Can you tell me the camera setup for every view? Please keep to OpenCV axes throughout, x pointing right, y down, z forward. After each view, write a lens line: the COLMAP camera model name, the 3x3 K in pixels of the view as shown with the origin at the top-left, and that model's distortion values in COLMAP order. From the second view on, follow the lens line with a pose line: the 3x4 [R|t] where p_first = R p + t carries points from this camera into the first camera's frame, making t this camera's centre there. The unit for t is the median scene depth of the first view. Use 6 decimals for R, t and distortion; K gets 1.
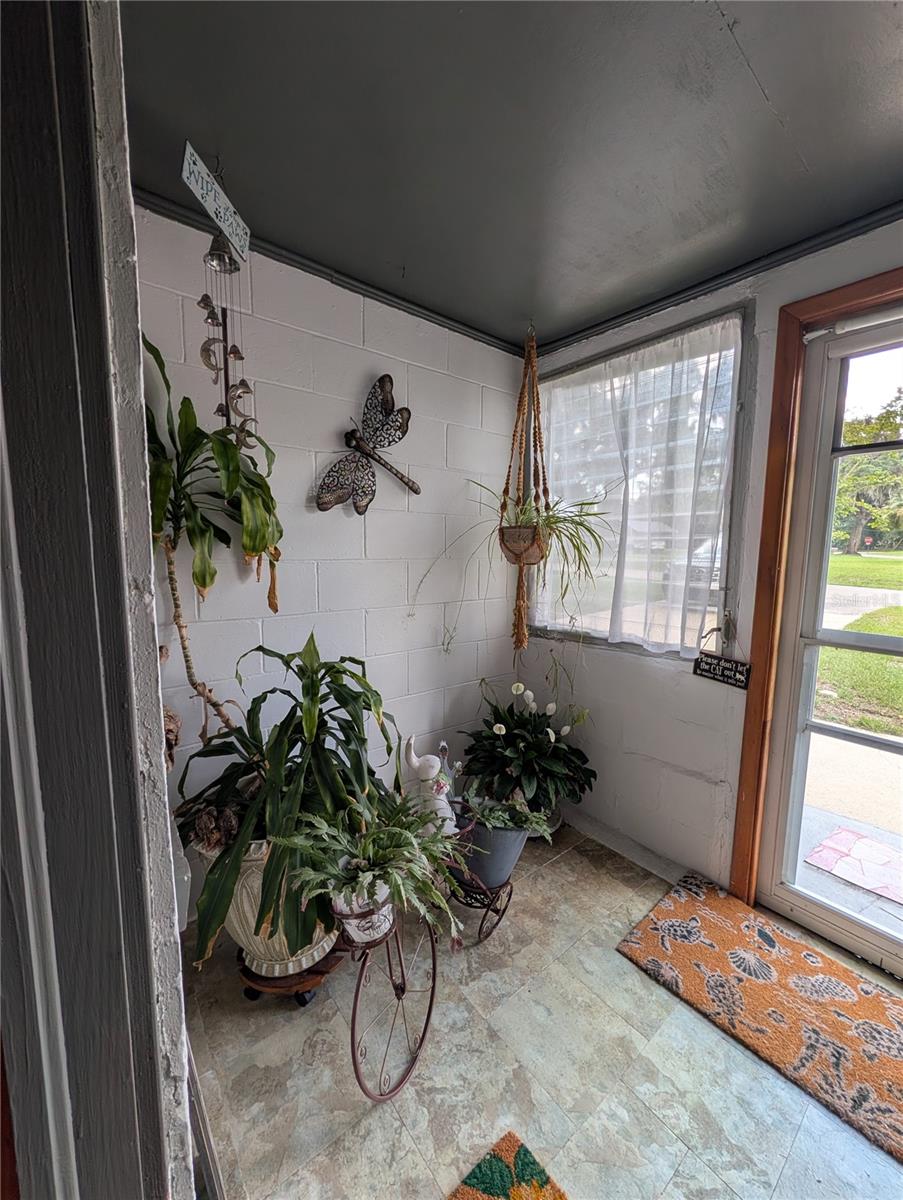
lens RADIAL K [[461.8, 0, 450.2], [0, 461.8, 598.8], [0, 0, 1]] dist [-0.000898, 0.000523]
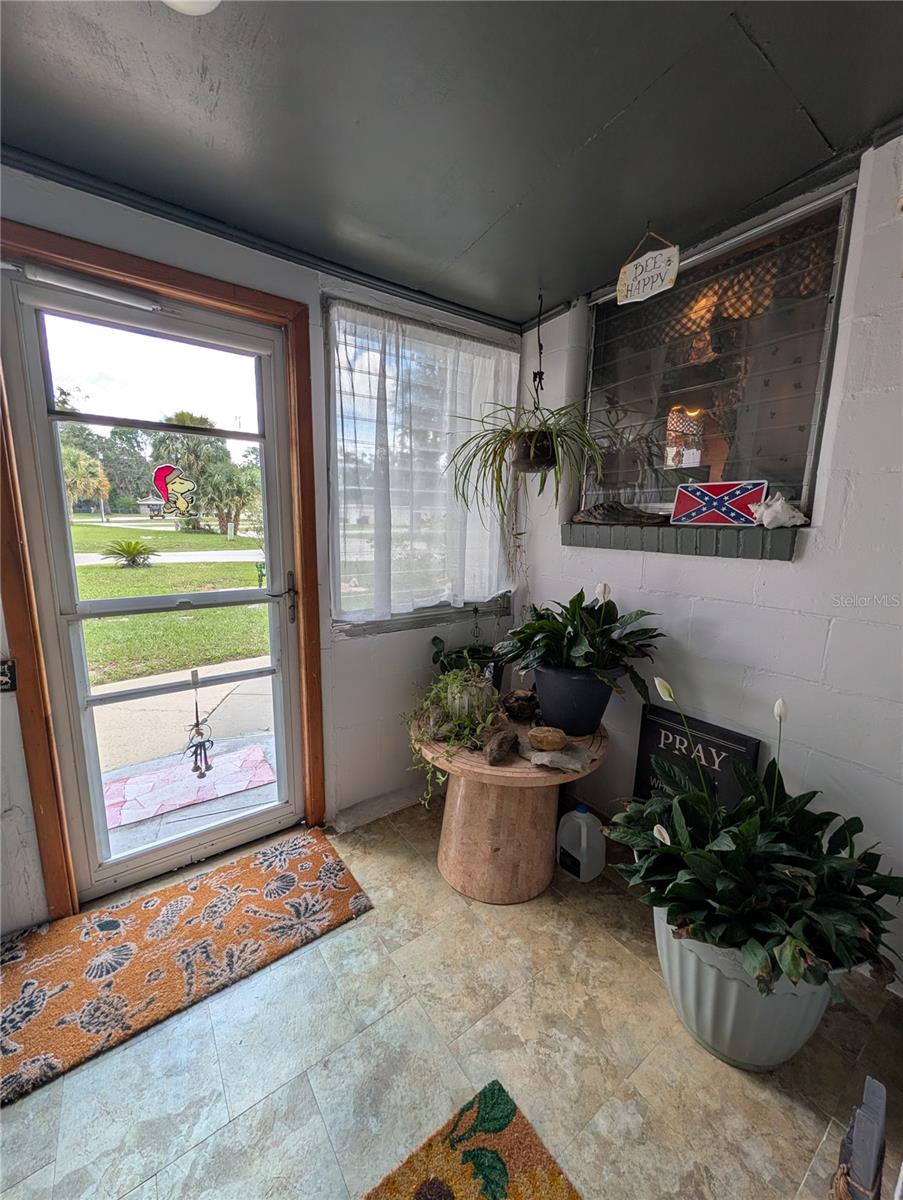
lens RADIAL K [[461.8, 0, 450.2], [0, 461.8, 598.8], [0, 0, 1]] dist [-0.000898, 0.000523]
pose [[0.058767, -0.179810, 0.981944, -0.103318], [0.102008, 0.979577, 0.173272, -0.031082], [-0.993046, 0.089983, 0.075909, 0.159552]]
